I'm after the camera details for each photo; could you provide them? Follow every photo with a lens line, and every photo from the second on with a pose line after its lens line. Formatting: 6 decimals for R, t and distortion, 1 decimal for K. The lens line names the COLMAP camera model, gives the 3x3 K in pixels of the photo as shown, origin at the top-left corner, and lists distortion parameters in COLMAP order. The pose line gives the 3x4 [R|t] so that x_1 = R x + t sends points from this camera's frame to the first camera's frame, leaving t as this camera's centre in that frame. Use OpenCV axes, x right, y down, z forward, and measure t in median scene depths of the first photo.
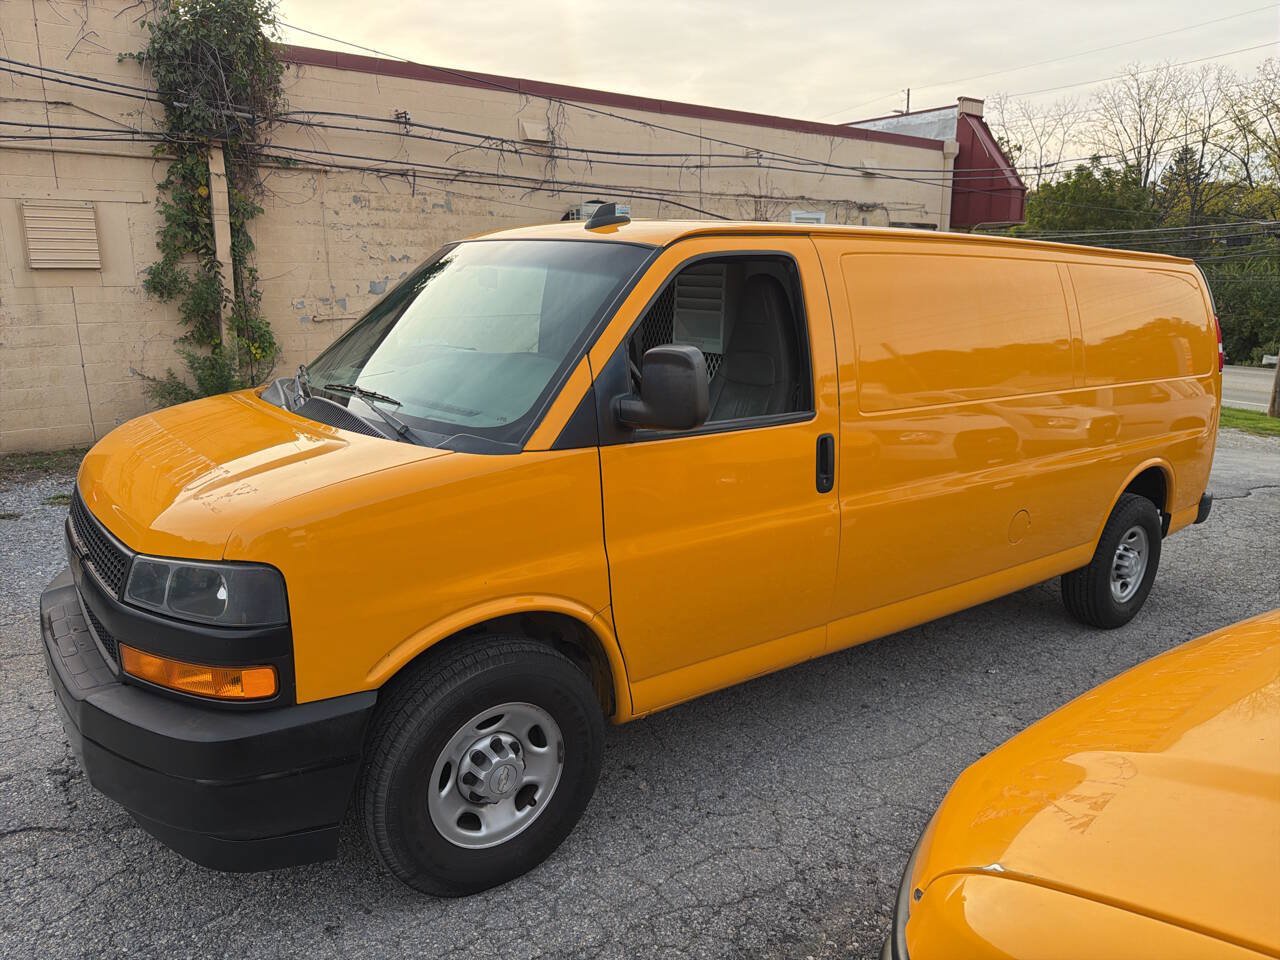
lens RADIAL K [[904.8, 0, 643.9], [0, 904.8, 484.9], [0, 0, 1]] dist [0.015712, -0.021519]
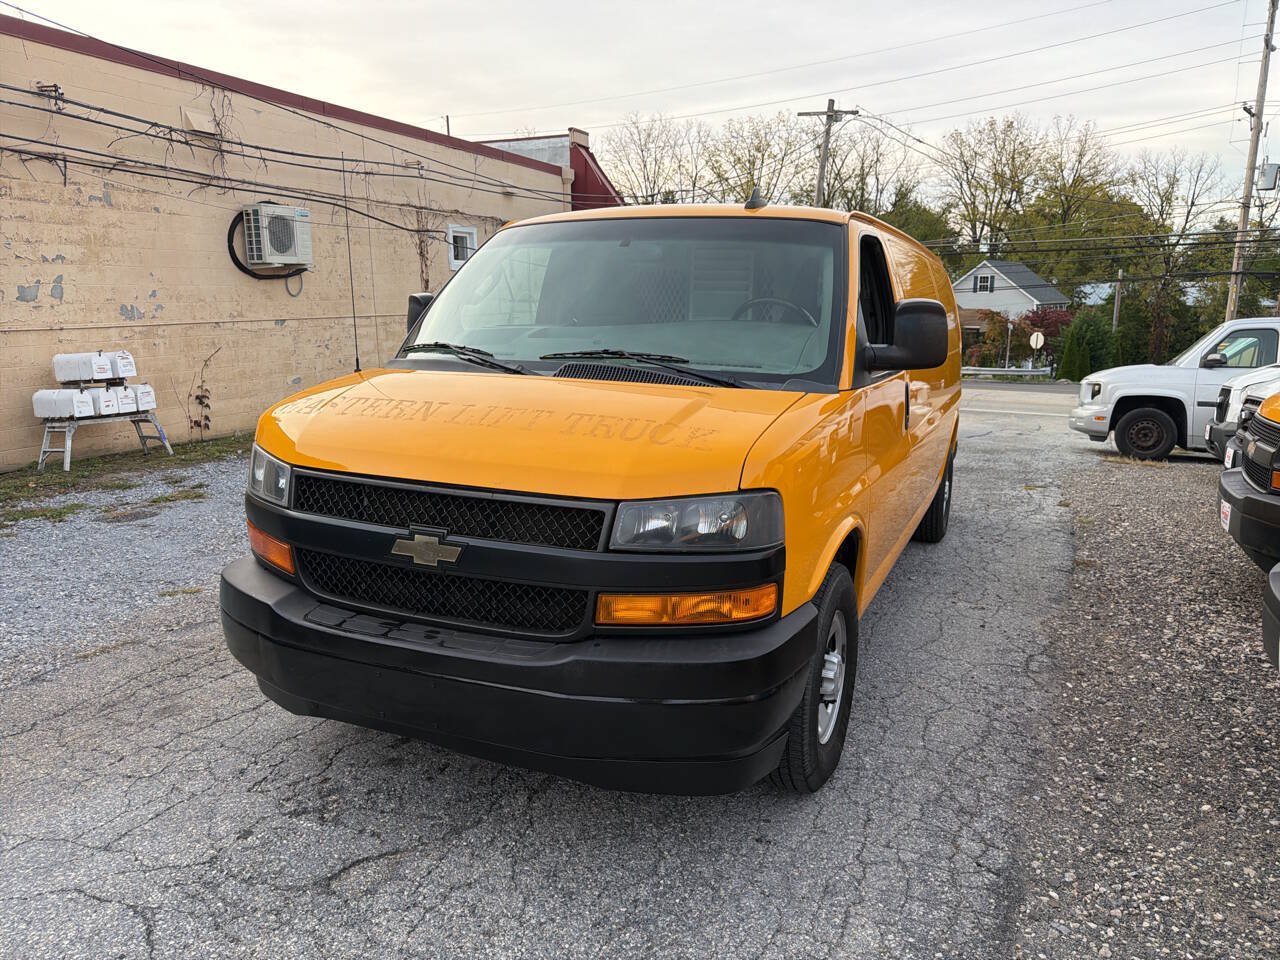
lens RADIAL K [[904.8, 0, 648.1], [0, 904.8, 483.0], [0, 0, 1]] dist [0.015712, -0.021519]
pose [[0.875416, -0.096345, 0.473671, -0.205672], [0.108651, 0.994079, 0.001392, 0.012188], [-0.471000, 0.050246, 0.880701, 0.021830]]
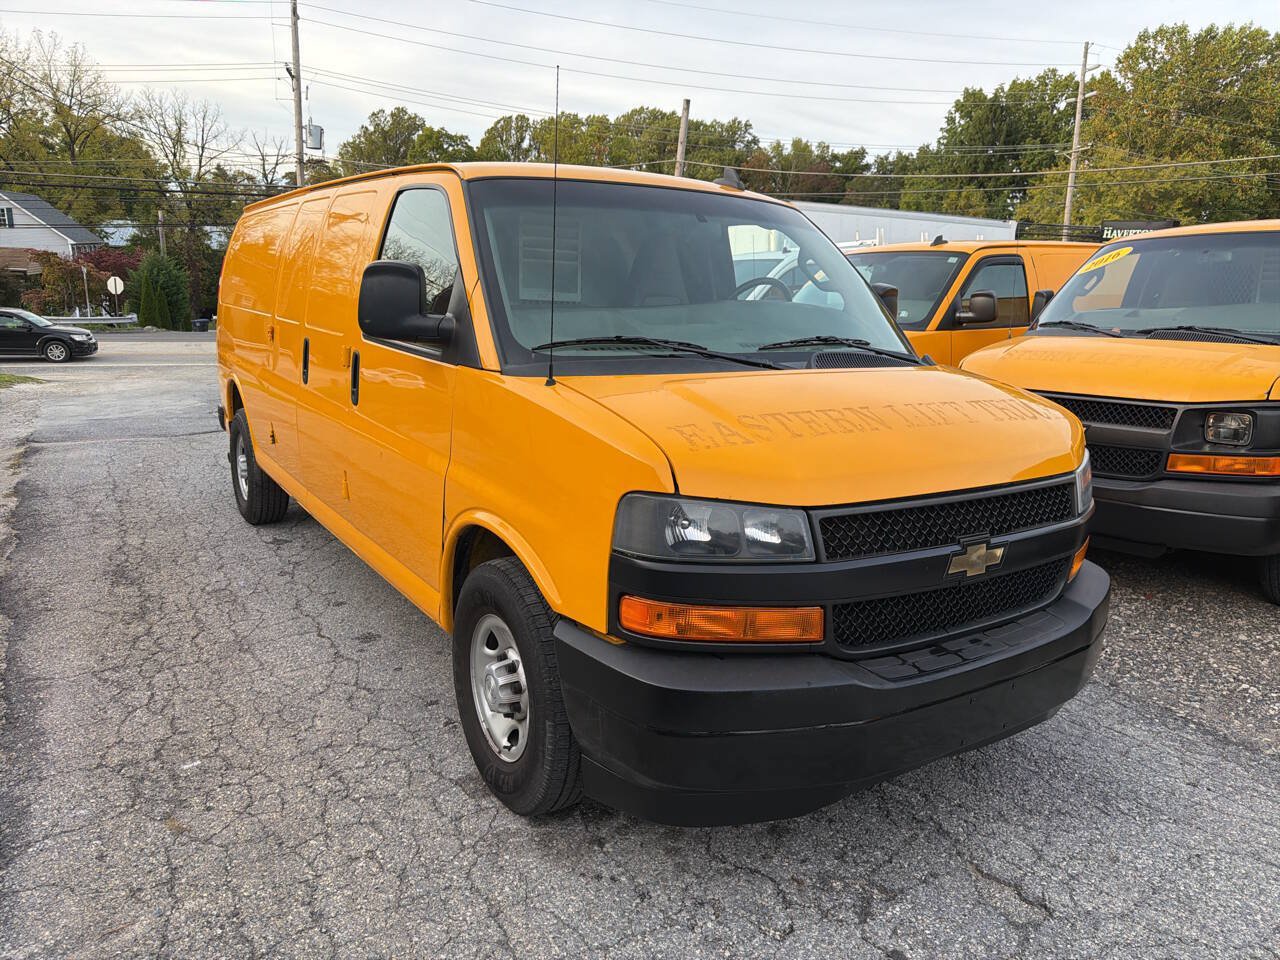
lens RADIAL K [[904.8, 0, 645.2], [0, 904.8, 483.3], [0, 0, 1]] dist [0.015712, -0.021519]
pose [[0.074854, -0.236573, 0.968726, -0.357841], [0.186543, 0.957624, 0.219448, -0.055409], [-0.979591, 0.164283, 0.115814, 0.289707]]
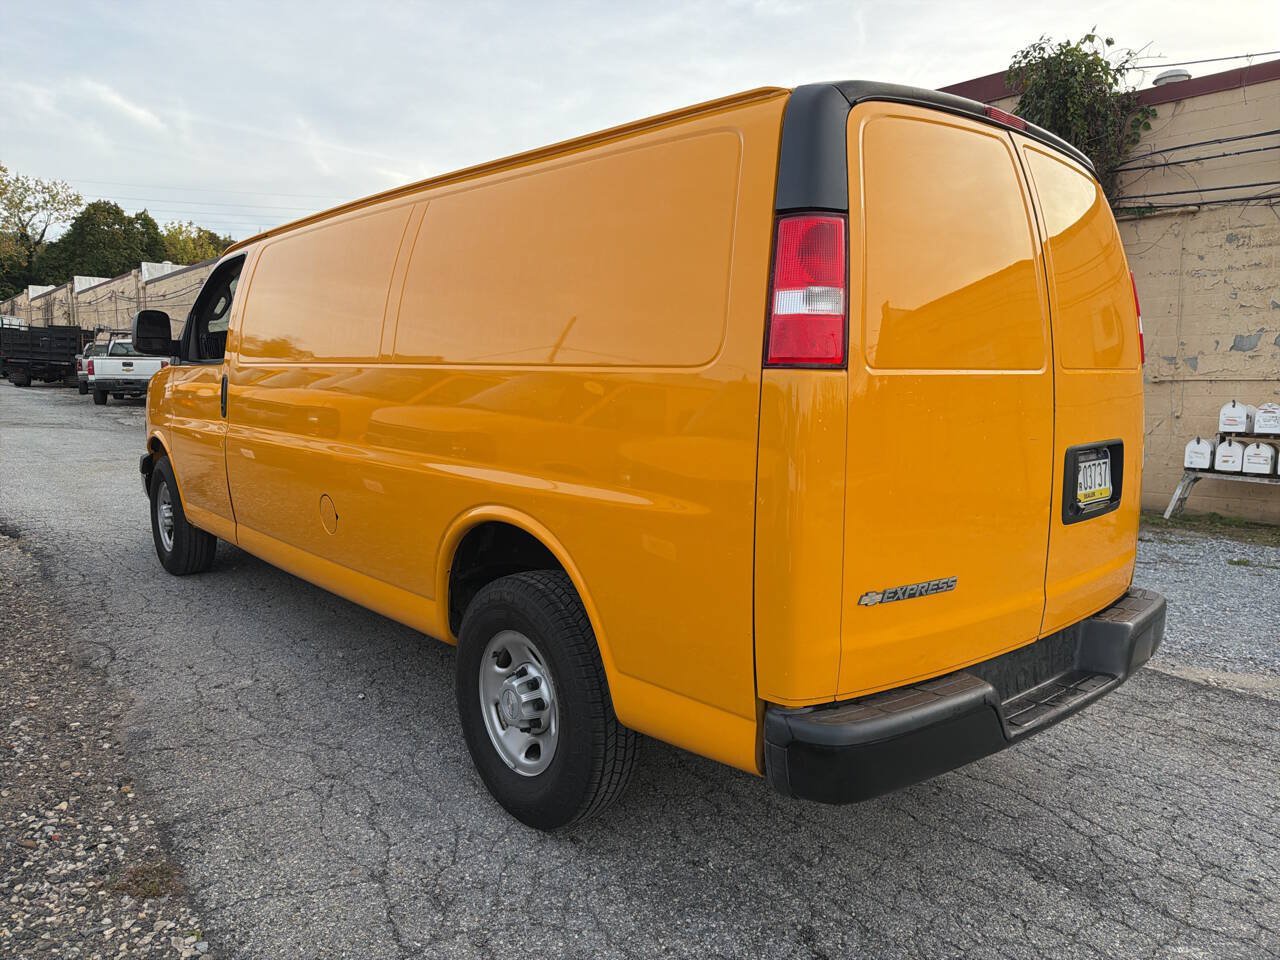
lens RADIAL K [[904.8, 0, 648.0], [0, 904.8, 488.3], [0, 0, 1]] dist [0.015712, -0.021519]
pose [[0.059266, 0.108855, -0.992289, 0.474528], [-0.227806, 0.969281, 0.092724, -0.047556], [0.971901, 0.220554, 0.082244, 0.447400]]
